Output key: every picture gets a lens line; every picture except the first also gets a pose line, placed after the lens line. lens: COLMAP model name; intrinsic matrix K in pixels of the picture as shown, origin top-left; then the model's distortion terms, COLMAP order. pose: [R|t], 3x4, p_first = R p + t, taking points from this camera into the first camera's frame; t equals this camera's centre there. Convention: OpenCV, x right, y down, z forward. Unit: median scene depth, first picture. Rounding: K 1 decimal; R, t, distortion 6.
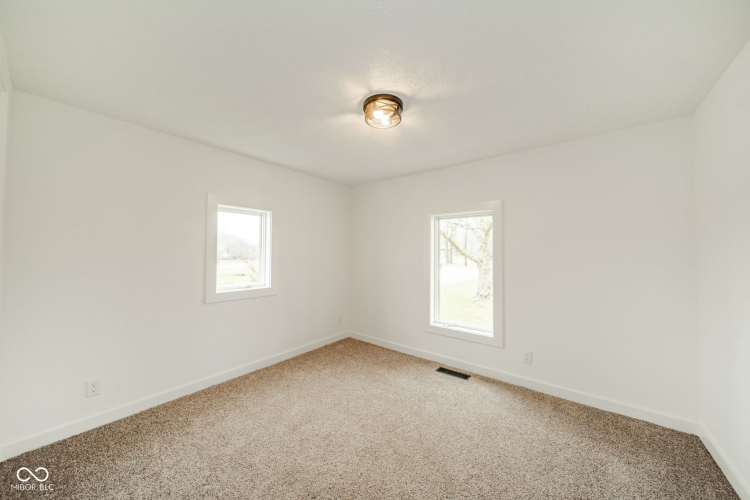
lens RADIAL K [[264.6, 0, 375.0], [0, 264.6, 250.0], [0, 0, 1]] dist [0.000214, 0.000019]
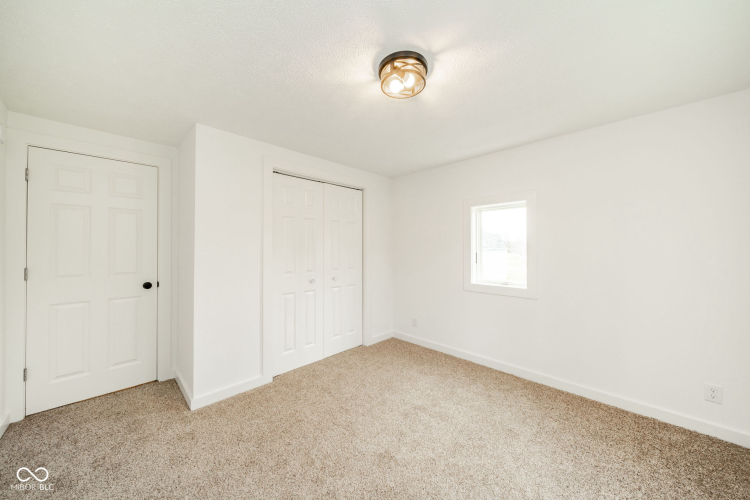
lens RADIAL K [[264.6, 0, 375.0], [0, 264.6, 250.0], [0, 0, 1]] dist [0.000214, 0.000019]
pose [[-0.129500, -0.000483, -0.991579, 0.577436], [0.009308, 0.999955, -0.001703, 0.012835], [0.991536, -0.009450, -0.129490, 0.688536]]
